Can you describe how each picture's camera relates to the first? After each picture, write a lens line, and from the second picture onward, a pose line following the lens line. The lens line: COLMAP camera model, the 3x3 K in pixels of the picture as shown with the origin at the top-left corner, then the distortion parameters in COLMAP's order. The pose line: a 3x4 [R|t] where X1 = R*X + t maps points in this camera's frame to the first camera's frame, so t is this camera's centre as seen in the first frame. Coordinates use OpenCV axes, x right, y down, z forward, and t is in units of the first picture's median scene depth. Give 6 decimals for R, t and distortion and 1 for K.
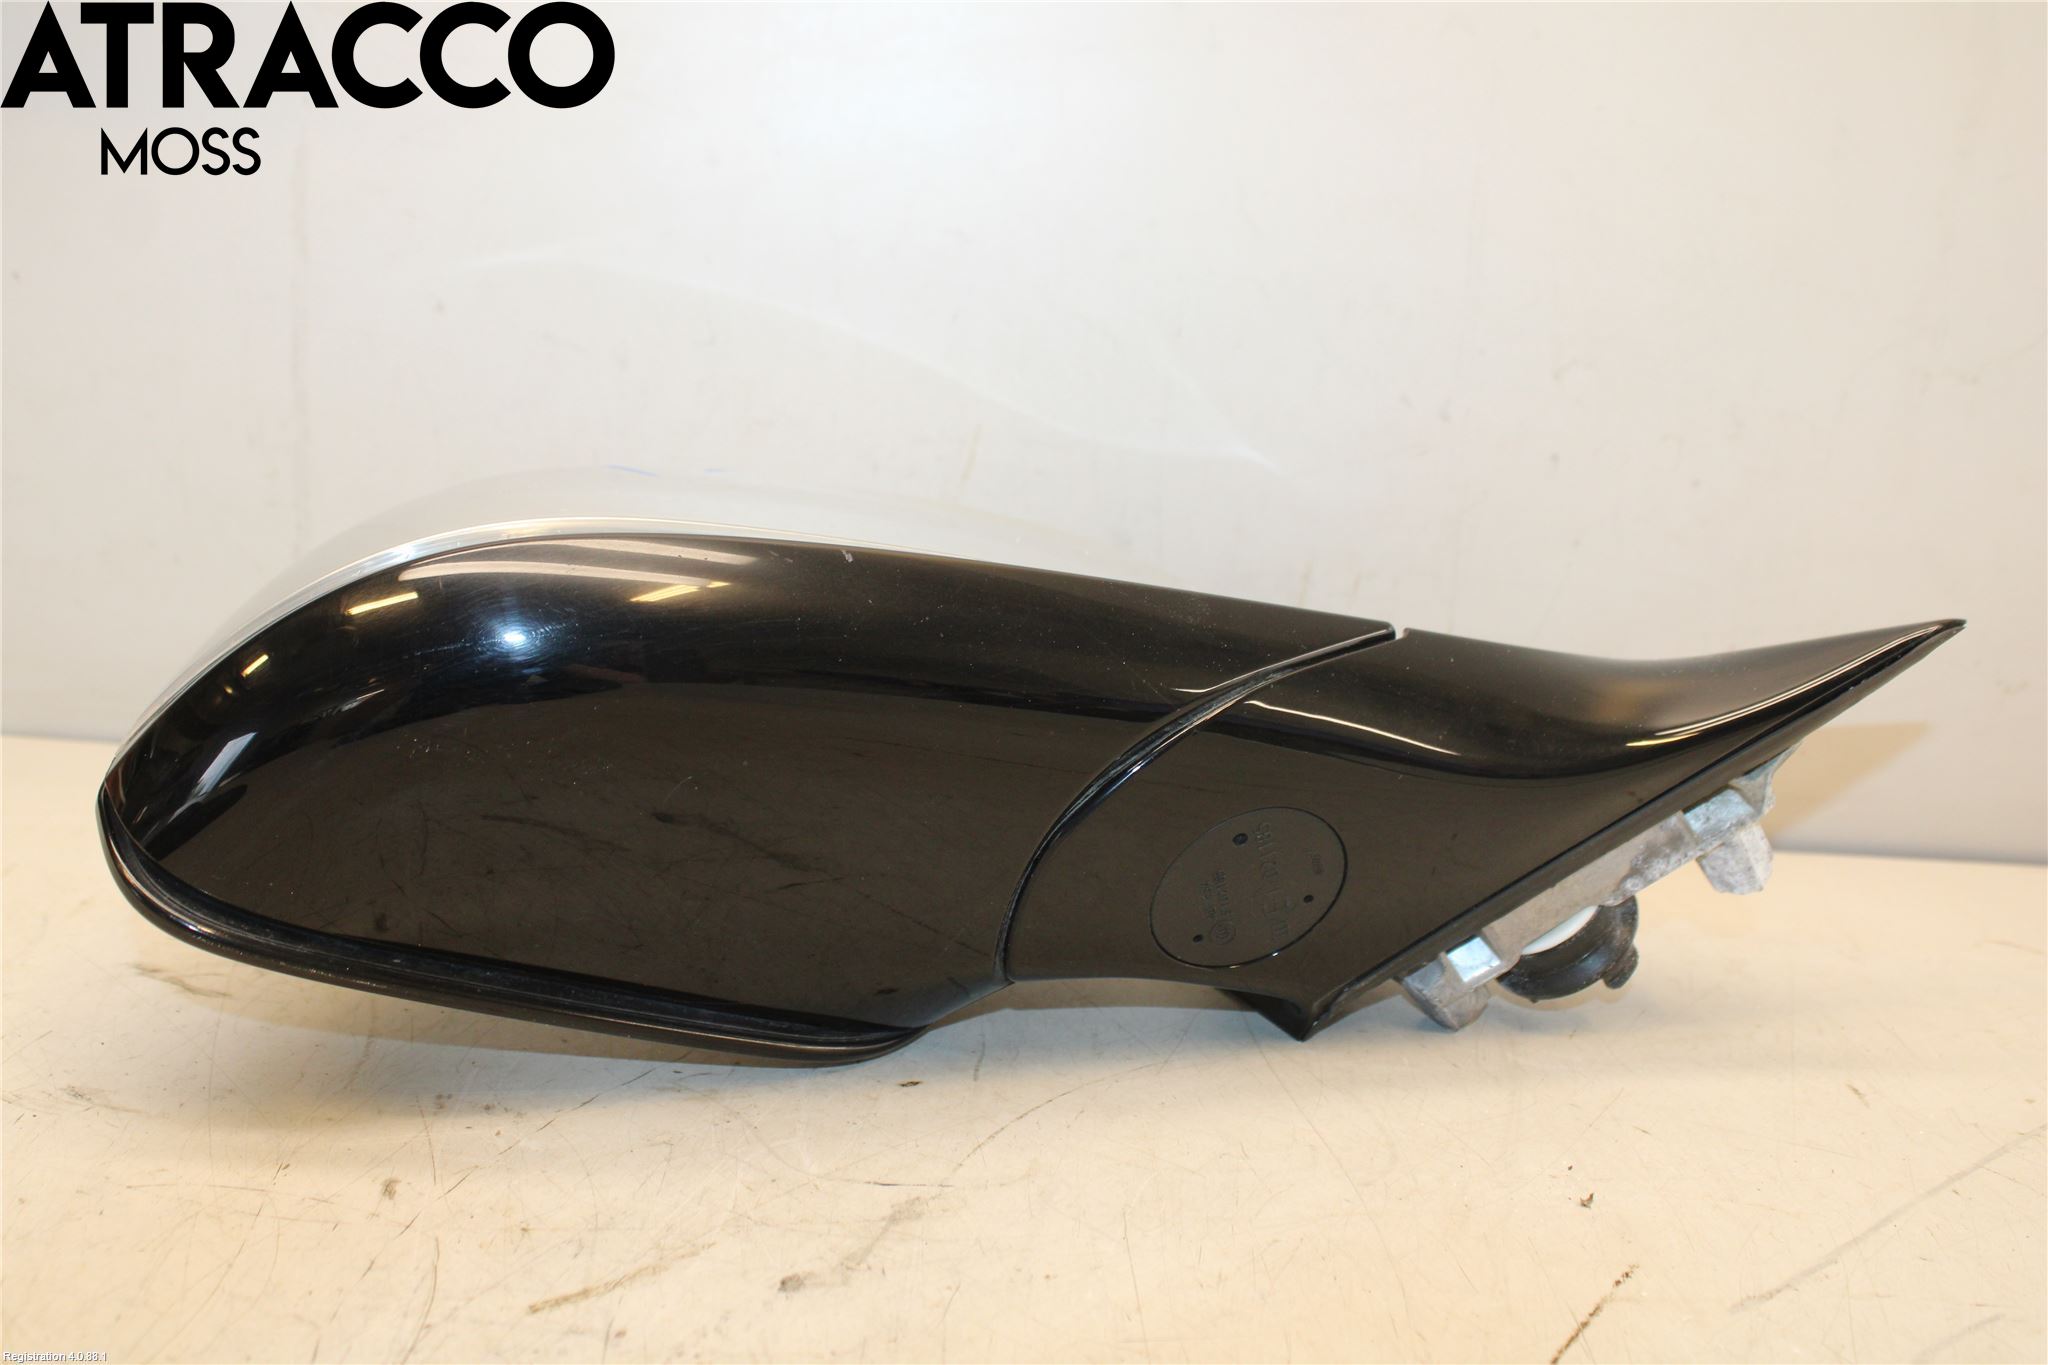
lens RADIAL K [[2151.5, 0, 1016.4], [0, 2151.5, 661.9], [0, 0, 1]] dist [-0.067936, 0.000000]
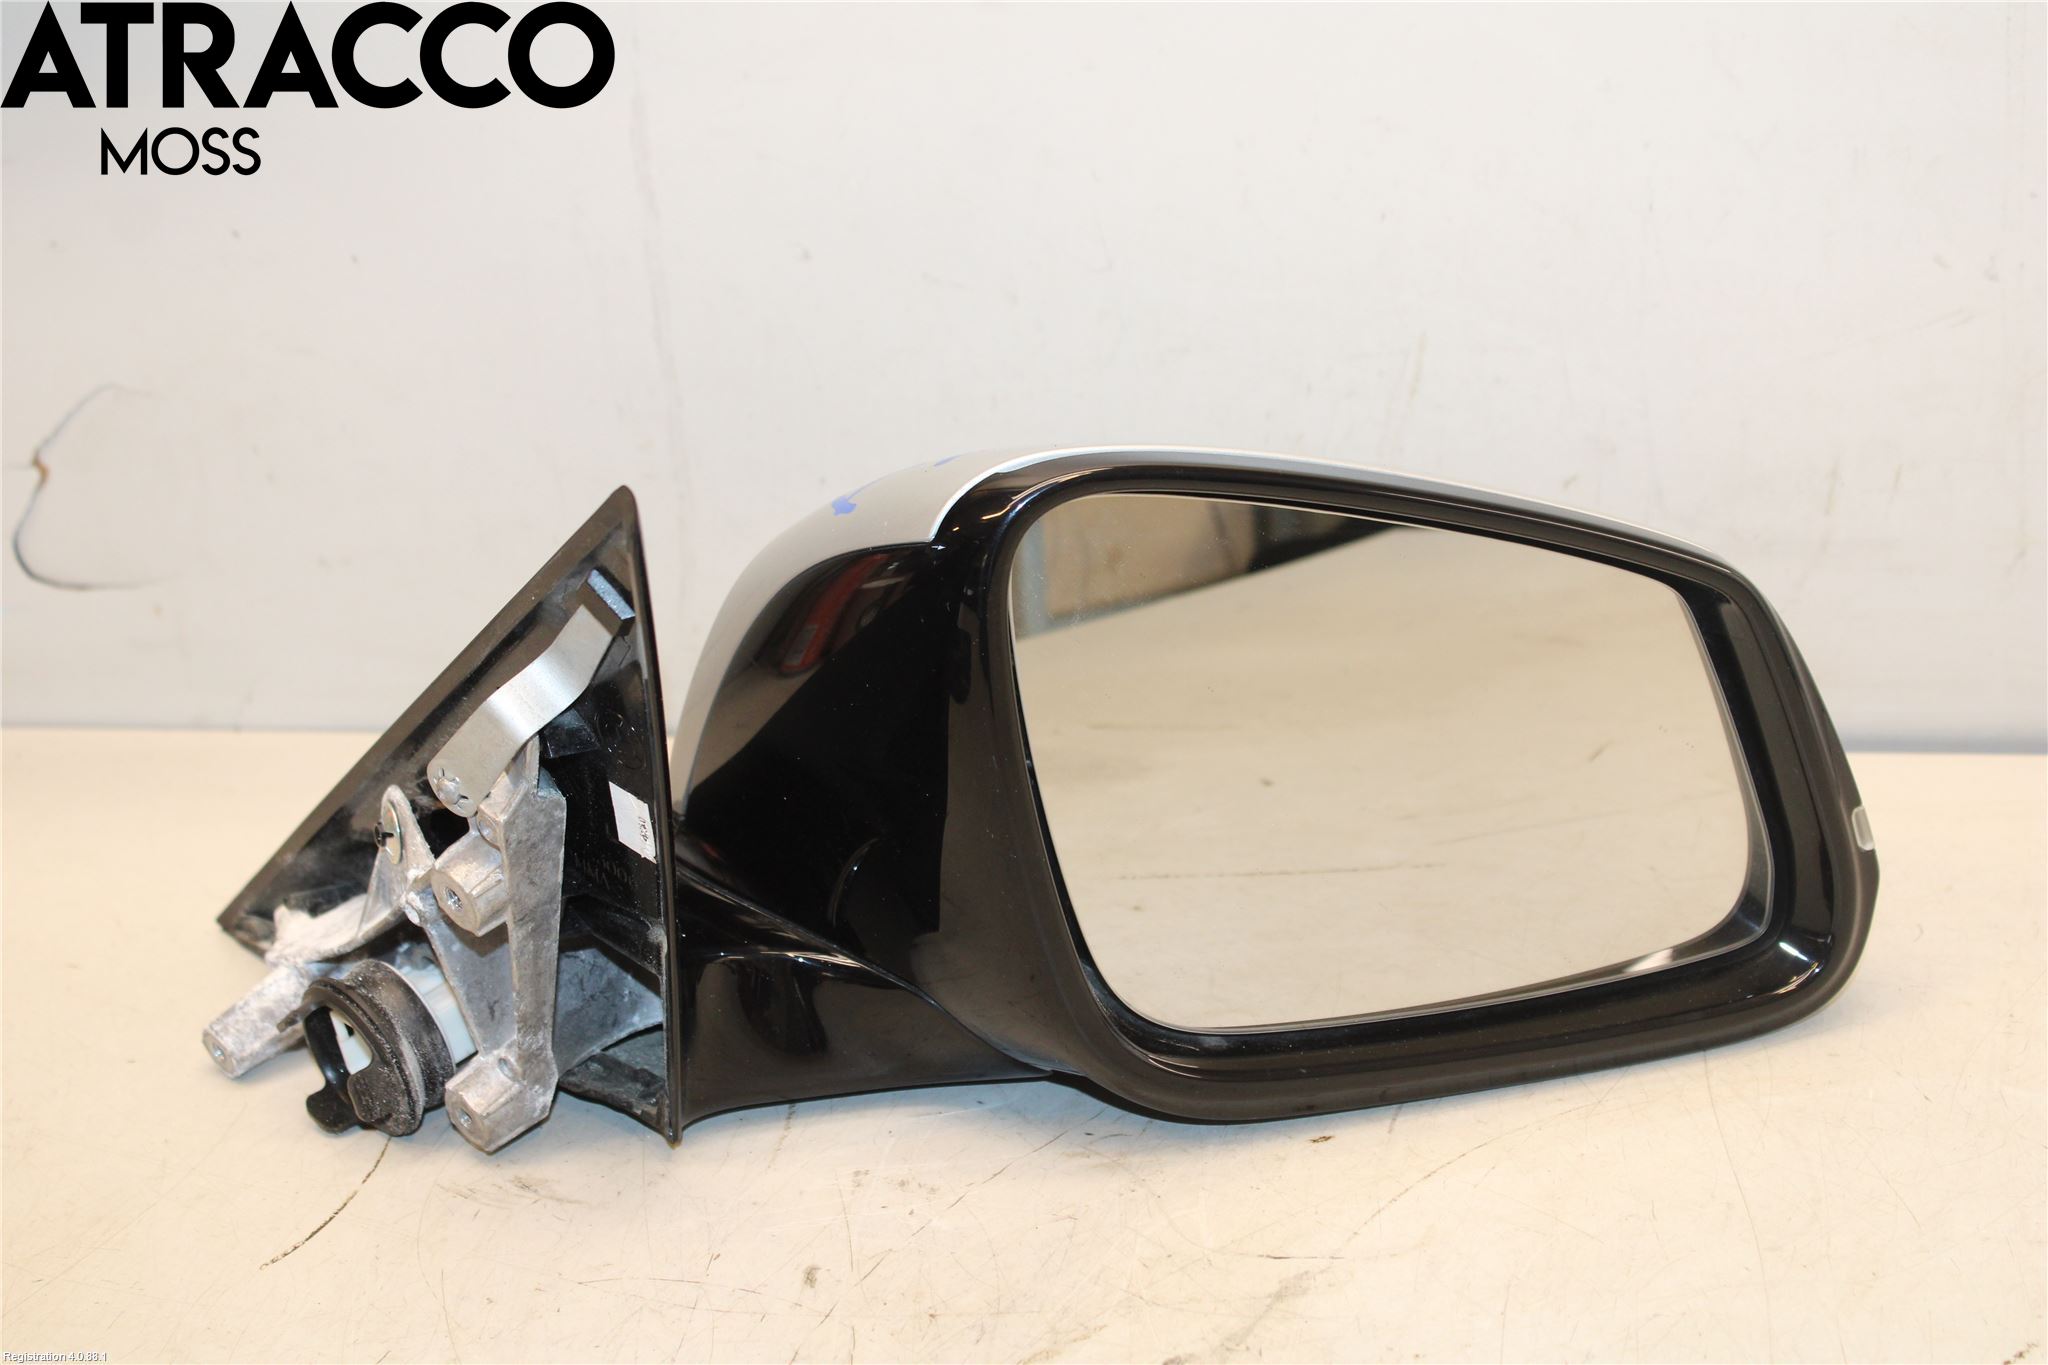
lens RADIAL K [[3455.7, 0, 1025.2], [0, 3455.7, 689.3], [0, 0, 1]] dist [0.029854, 0.000000]
pose [[0.967376, -0.048398, -0.248681, 0.253737], [0.086924, 0.985405, 0.146360, -0.284981], [0.237968, -0.163202, 0.957464, -0.586368]]
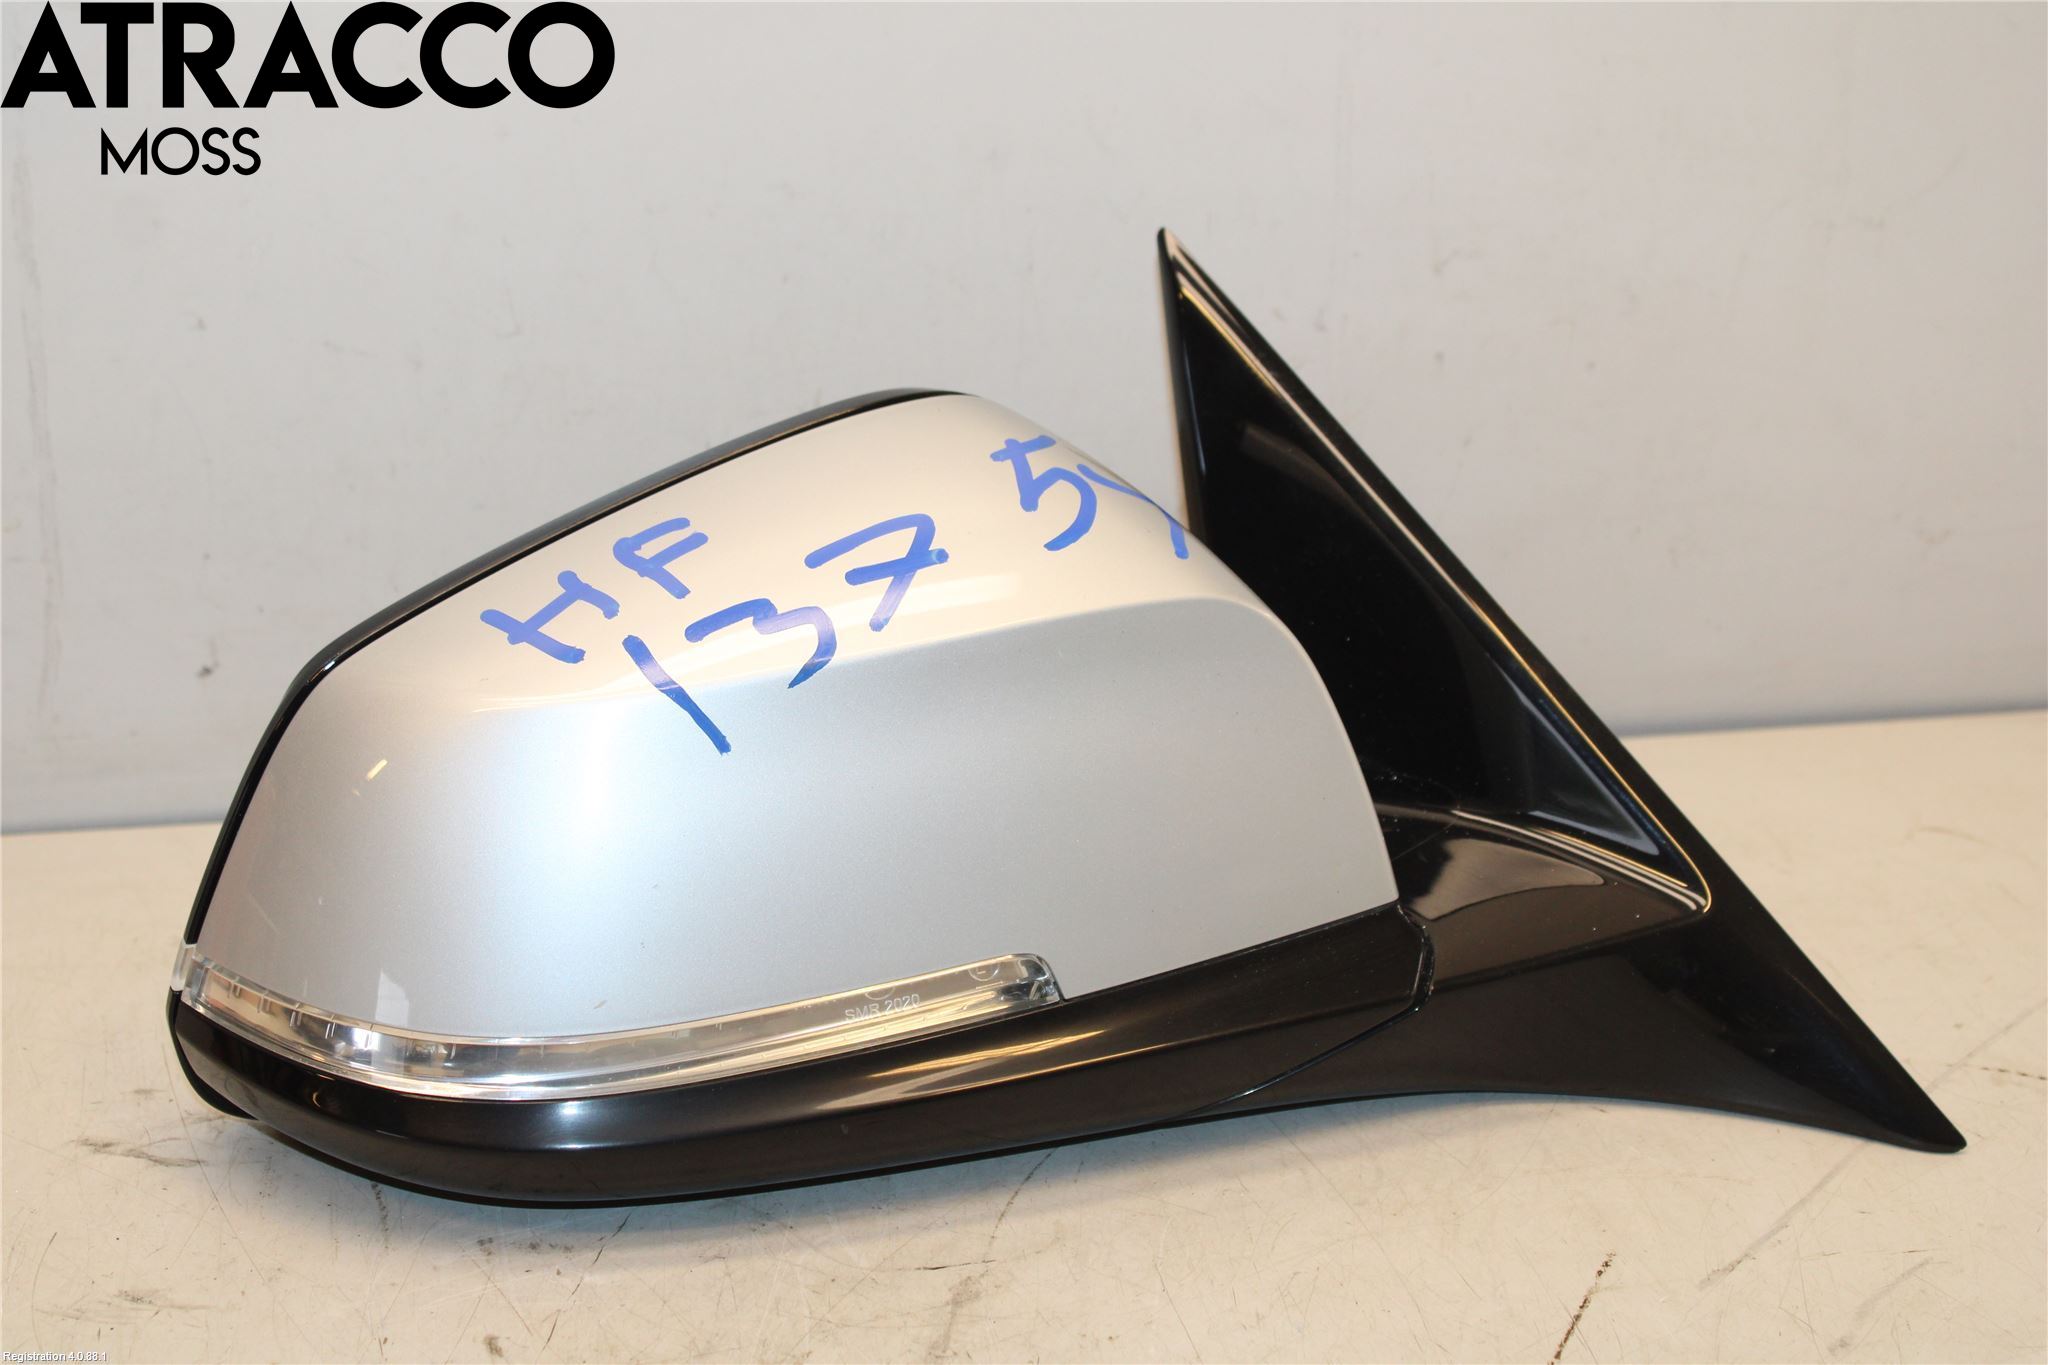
lens RADIAL K [[3455.7, 0, 1029.6], [0, 3455.7, 678.9], [0, 0, 1]] dist [0.029854, 0.000000]
pose [[0.982074, -0.111337, 0.152101, -0.252169], [0.086574, 0.983198, 0.160707, -0.331068], [-0.167438, -0.144658, 0.975212, -0.677355]]
